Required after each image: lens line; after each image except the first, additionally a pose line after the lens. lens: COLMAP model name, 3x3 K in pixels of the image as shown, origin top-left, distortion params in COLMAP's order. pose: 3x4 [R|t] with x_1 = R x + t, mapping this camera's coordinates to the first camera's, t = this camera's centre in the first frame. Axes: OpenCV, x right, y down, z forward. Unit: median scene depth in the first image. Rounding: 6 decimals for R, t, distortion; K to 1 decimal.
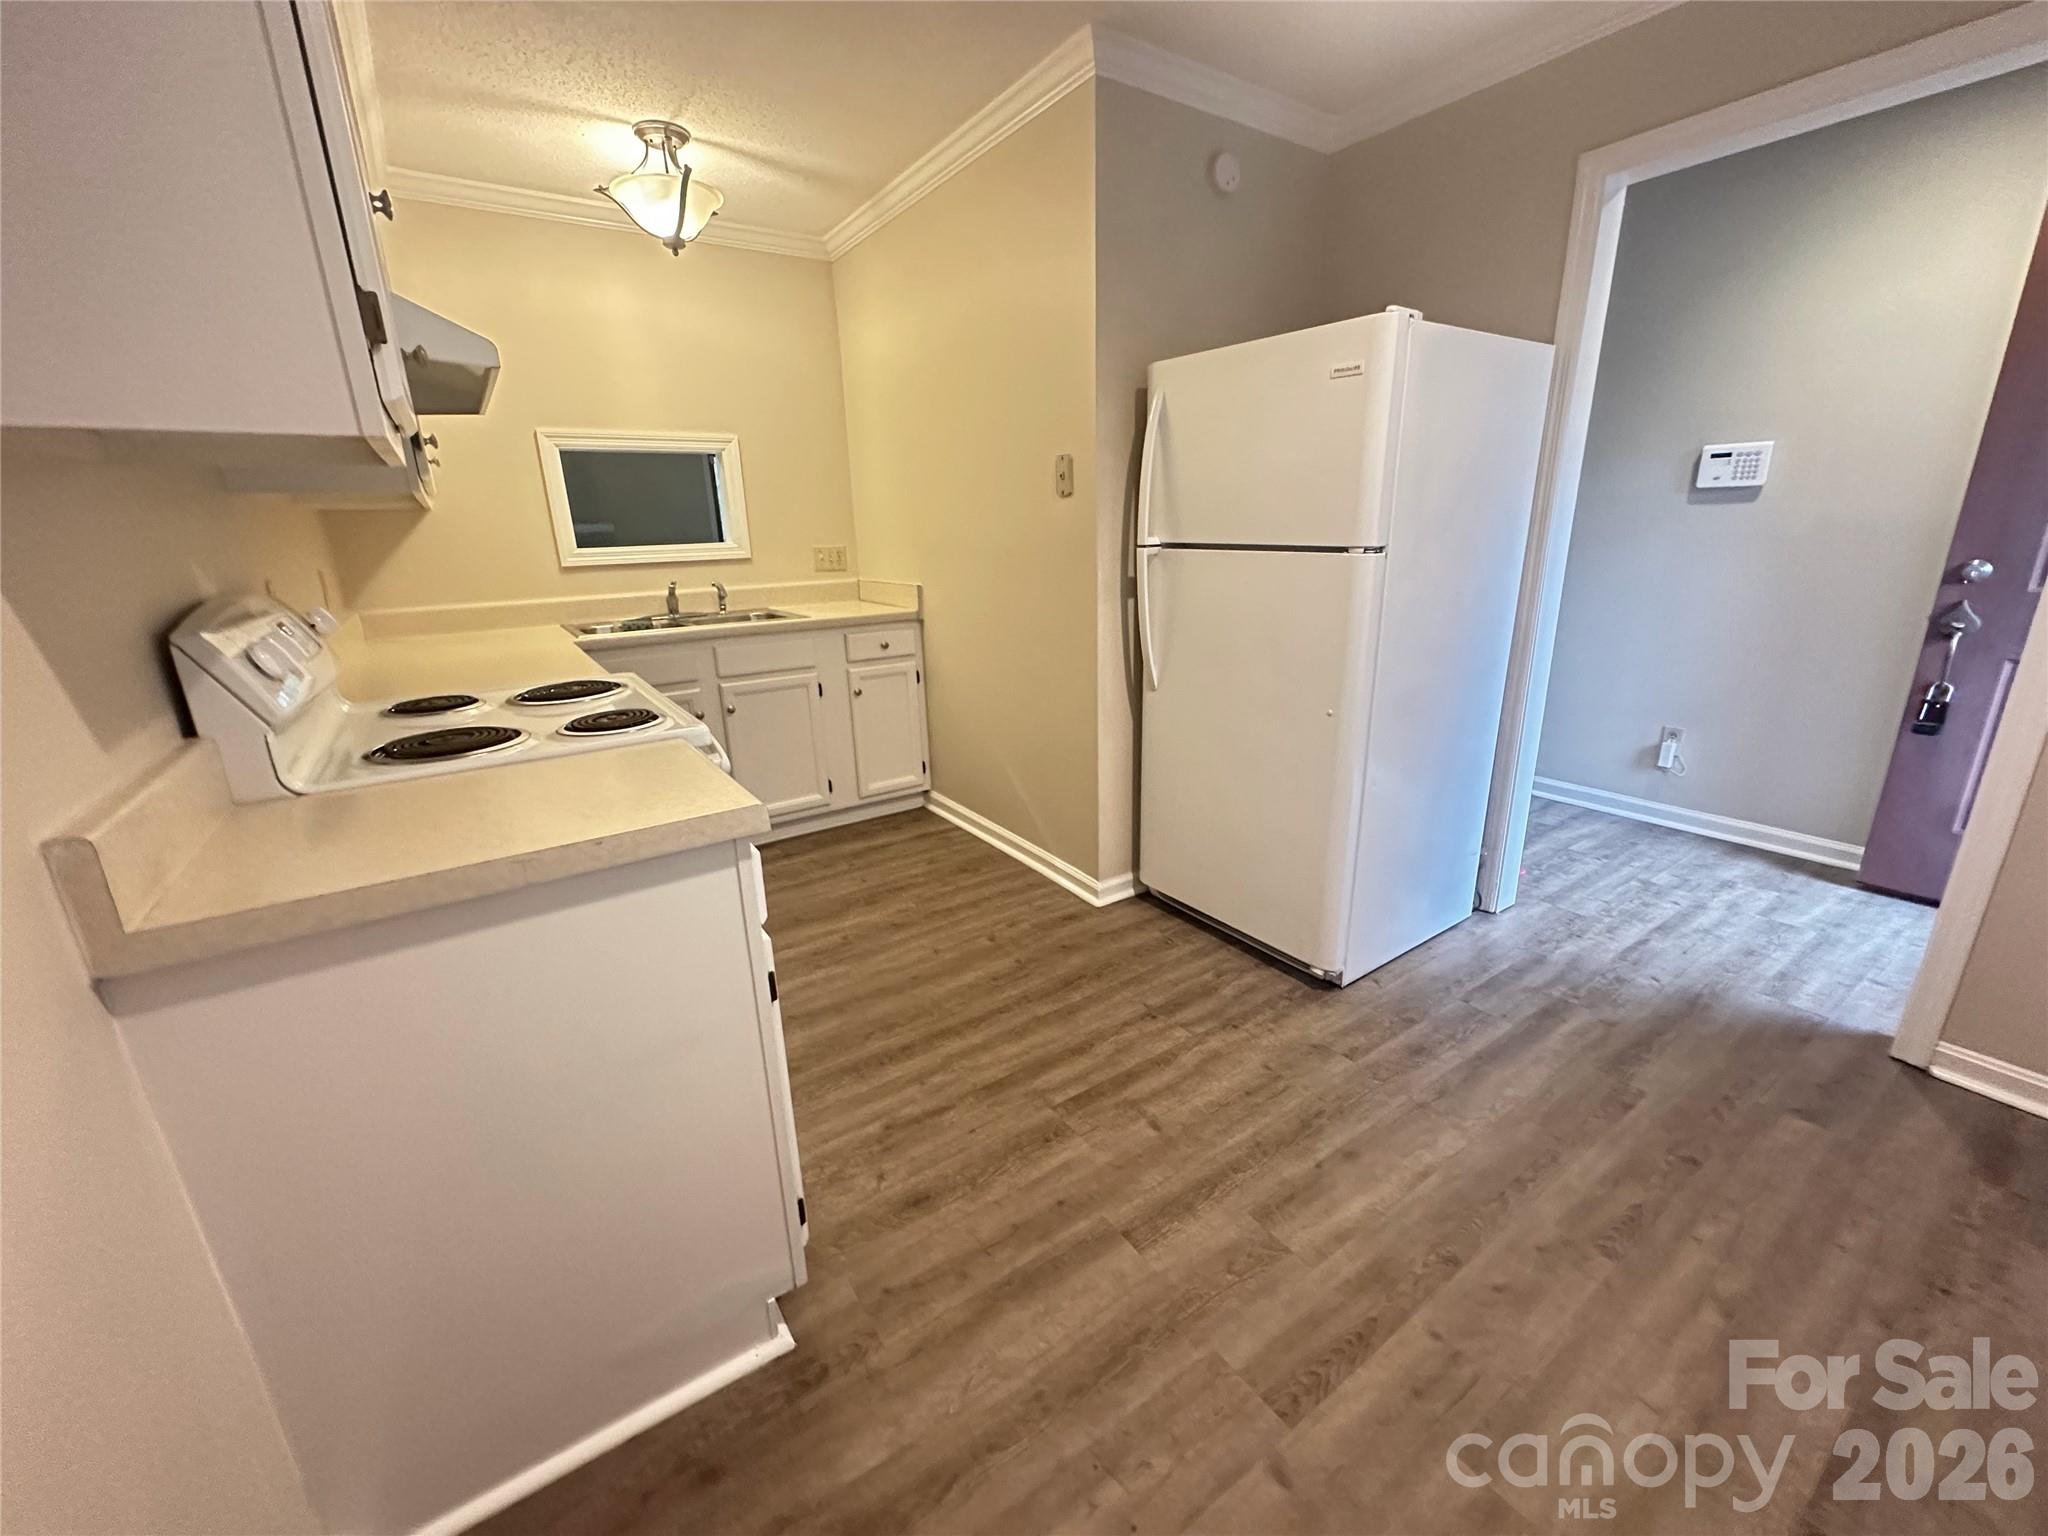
lens RADIAL K [[820.5, 0, 1027.5], [0, 820.5, 766.3], [0, 0, 1]] dist [-0.002312, -0.000004]
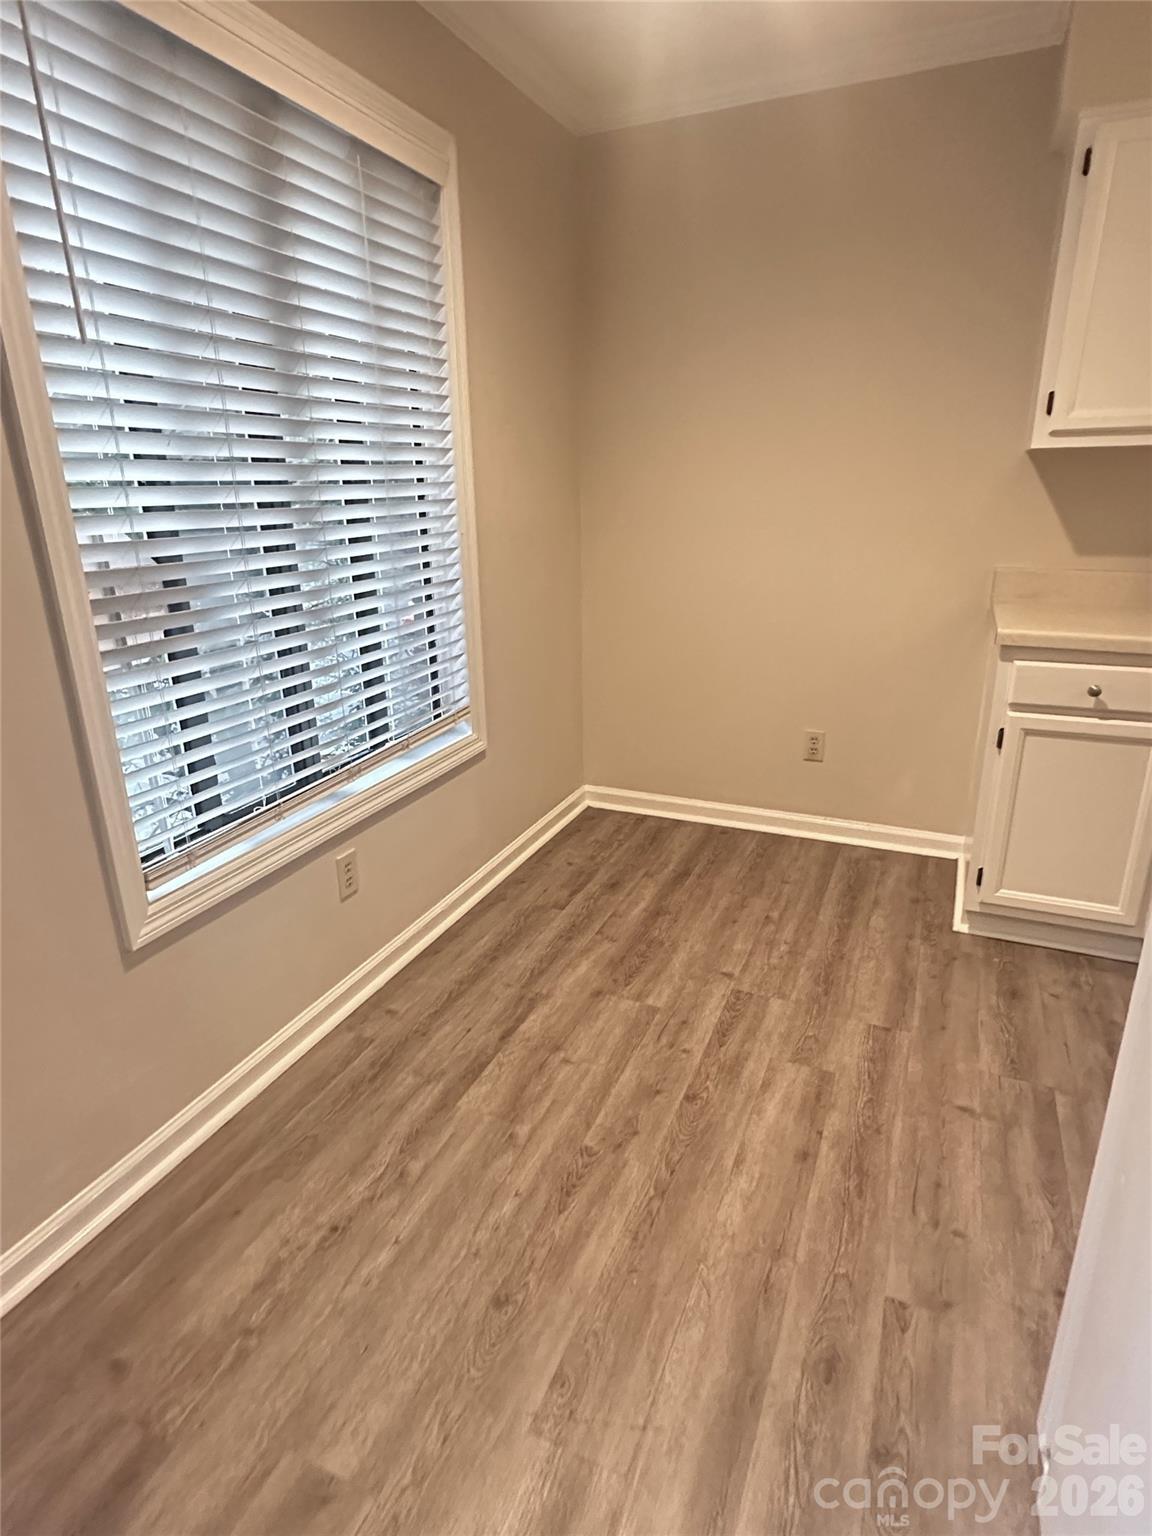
lens RADIAL K [[843.0, 0, 570.3], [0, 843.0, 769.8], [0, 0, 1]] dist [-0.001468, -0.000394]
pose [[-0.850180, 0.206552, -0.484284, 0.776960], [-0.113960, 0.825829, 0.552286, -0.329431], [0.514011, 0.524731, -0.678564, 0.983248]]
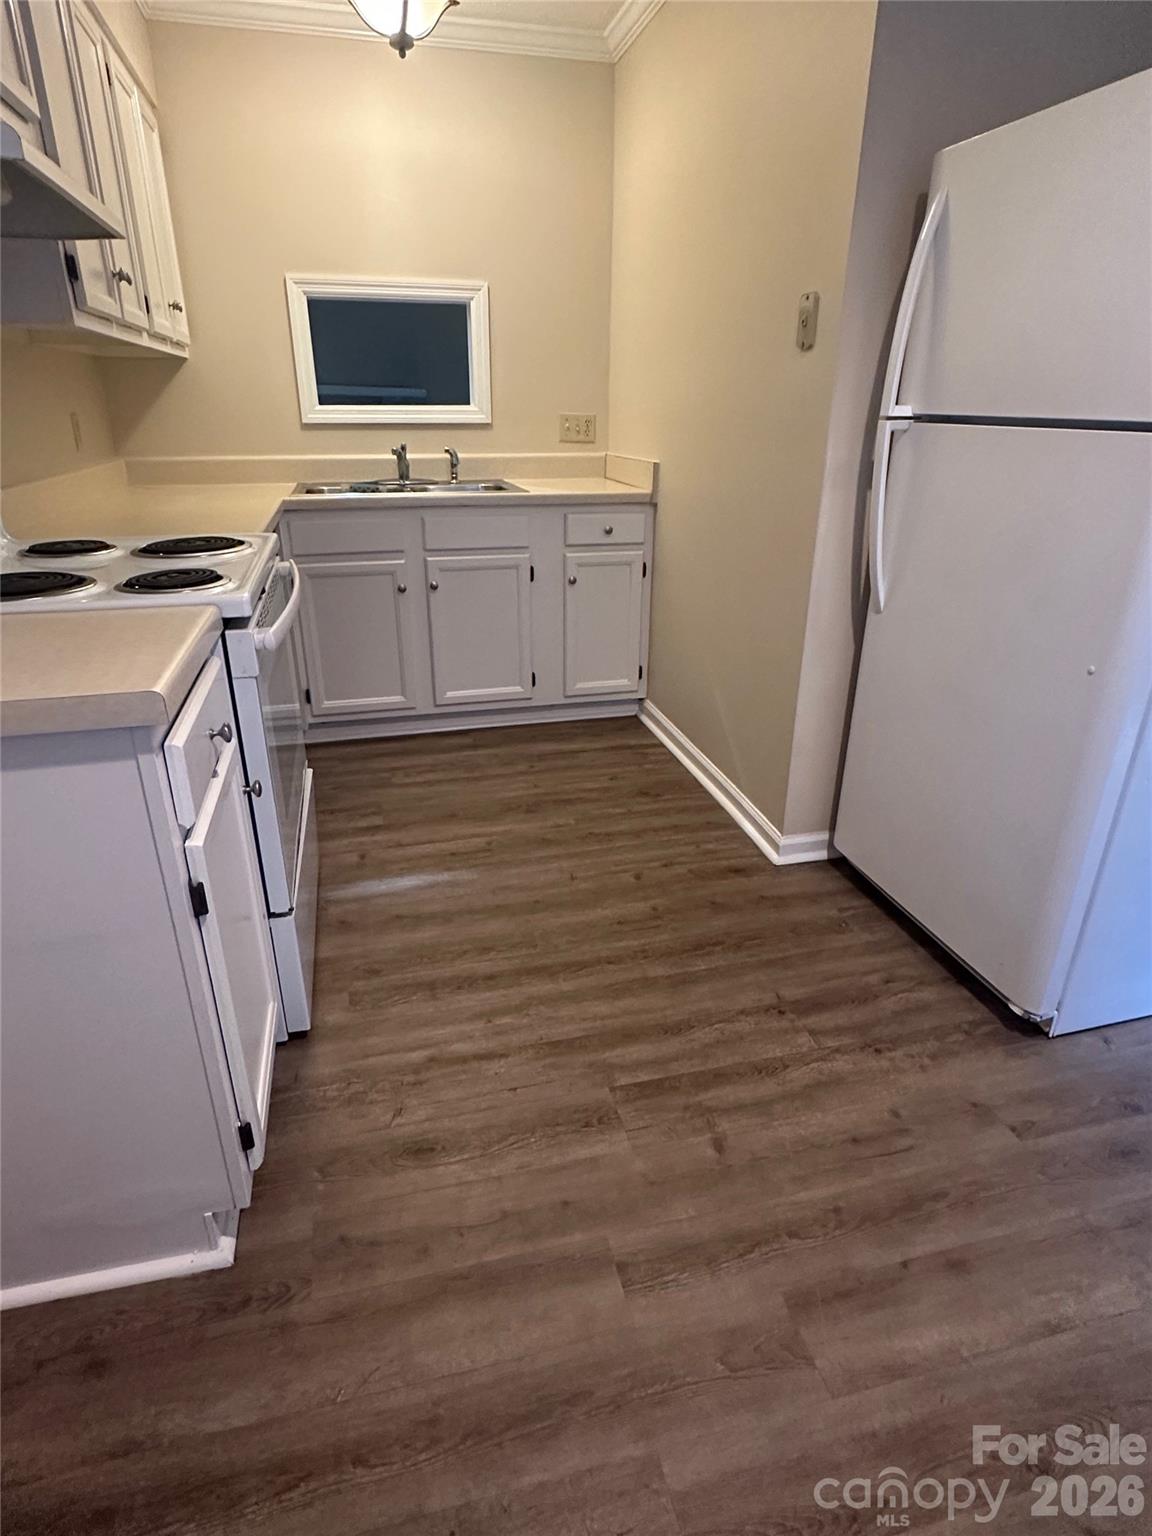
lens RADIAL K [[843.0, 0, 570.3], [0, 843.0, 769.8], [0, 0, 1]] dist [-0.001468, -0.000394]
pose [[0.937628, 0.164858, -0.306064, 0.169516], [-0.126481, 0.981842, 0.141385, -0.024694], [0.323815, -0.093855, 0.941454, 0.155729]]
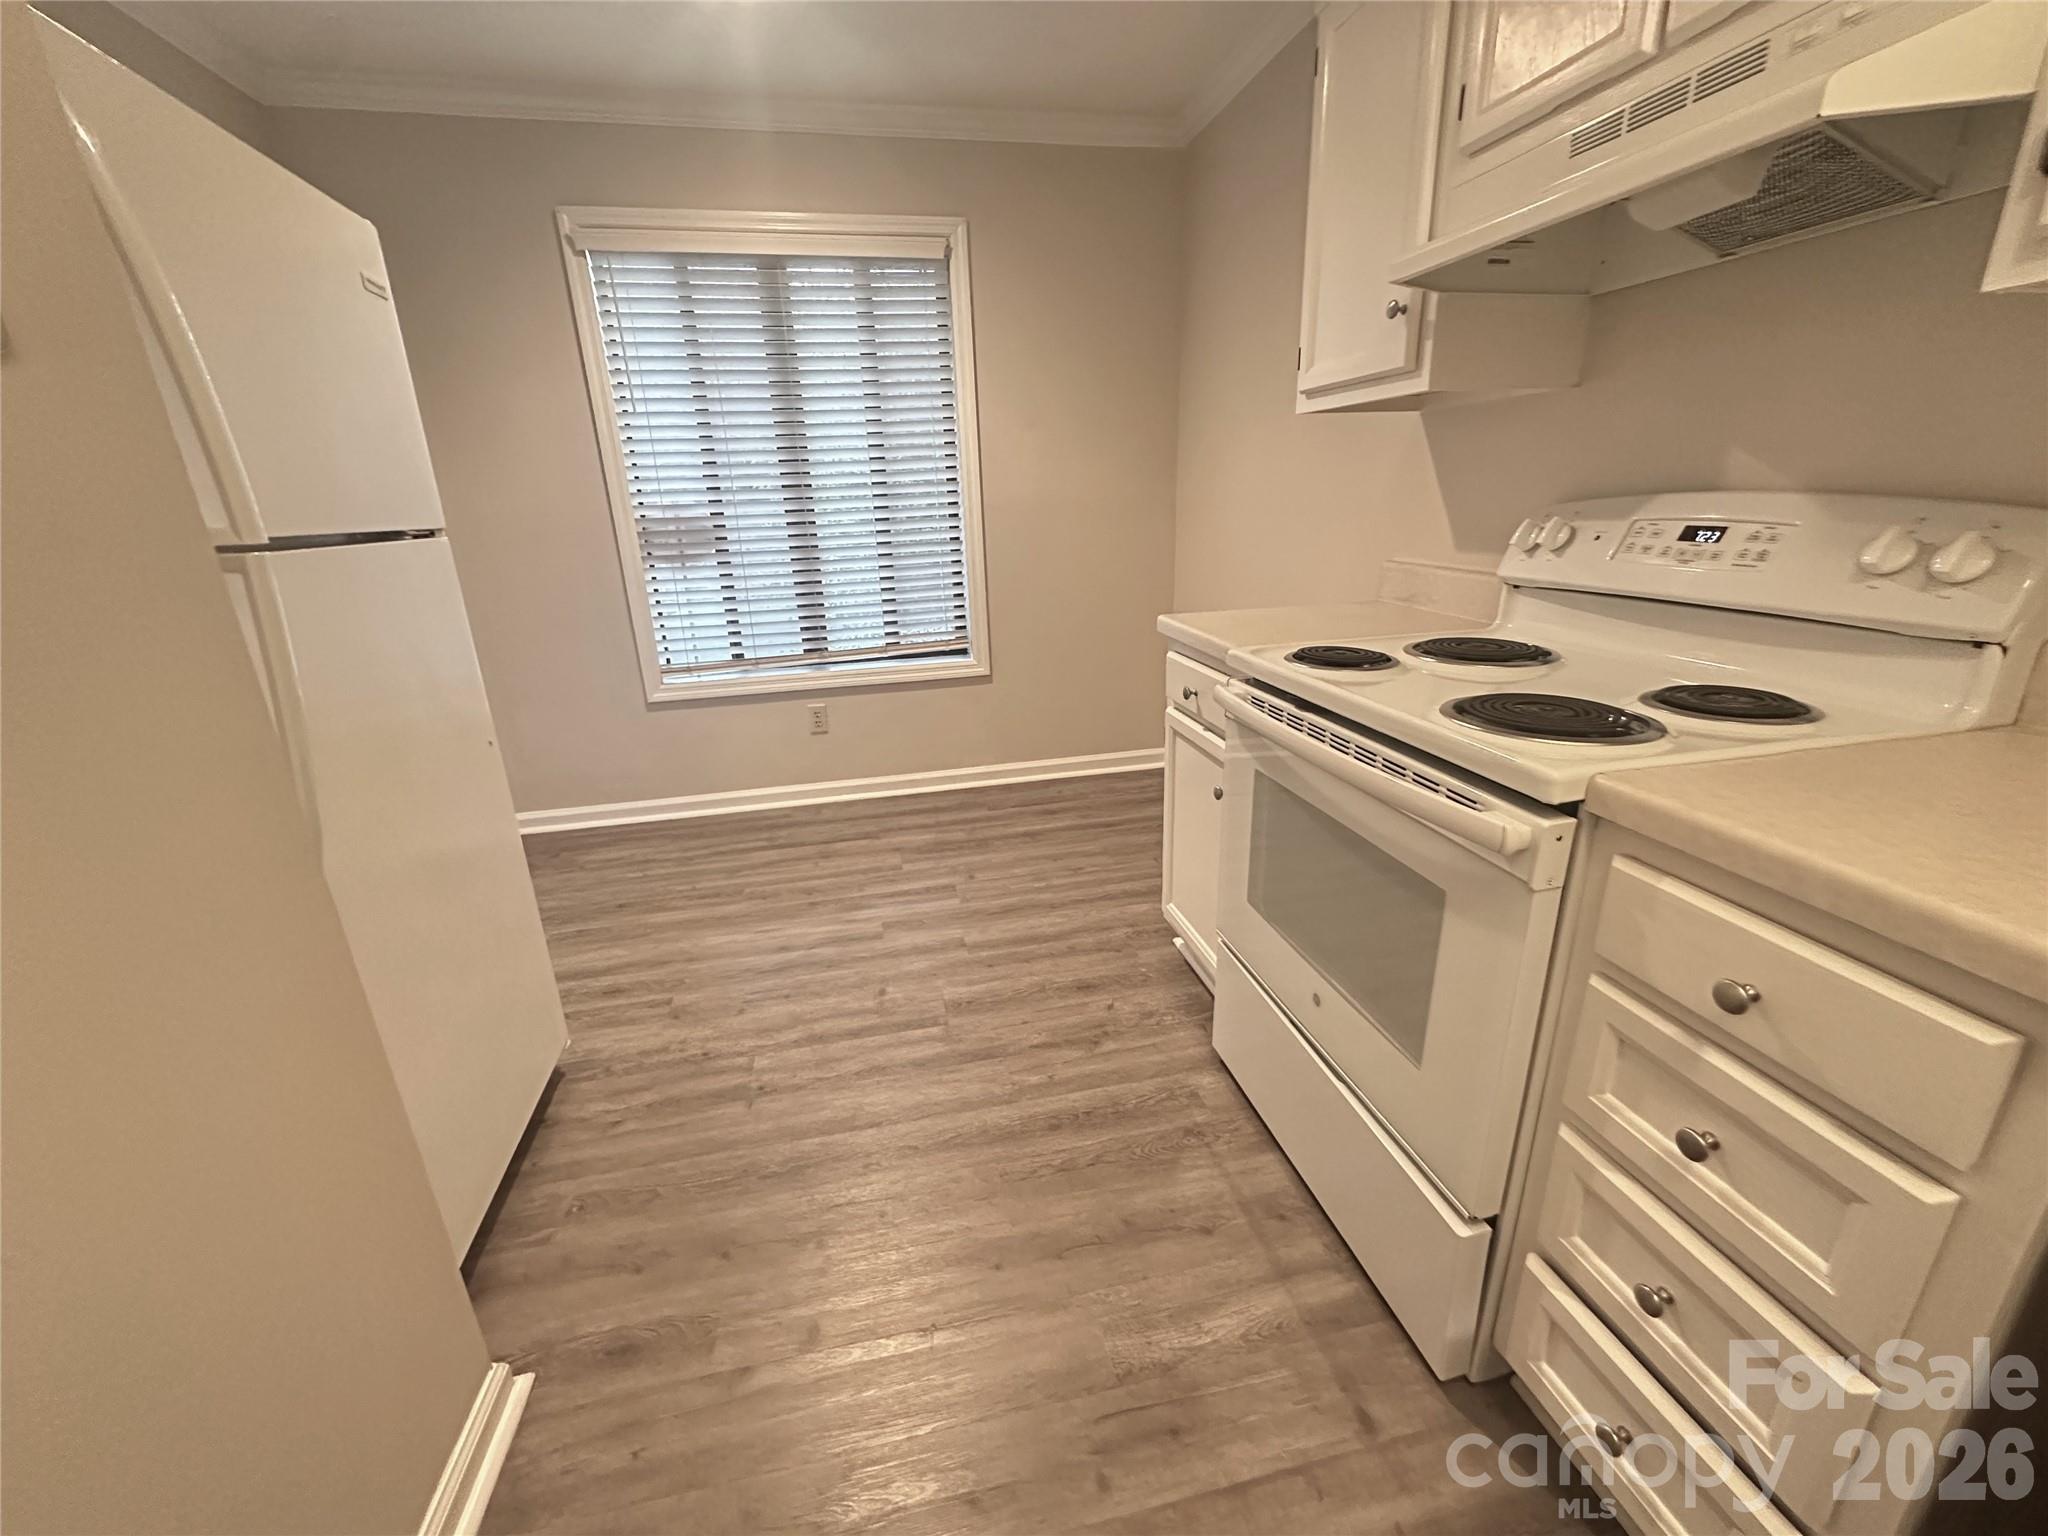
lens RADIAL K [[820.5, 0, 1027.5], [0, 820.5, 766.3], [0, 0, 1]] dist [-0.002312, -0.000004]
pose [[-0.925036, -0.066105, 0.374084, -0.370418], [0.162353, 0.821482, 0.546634, -0.358263], [-0.343438, 0.566389, -0.749168, 1.305141]]
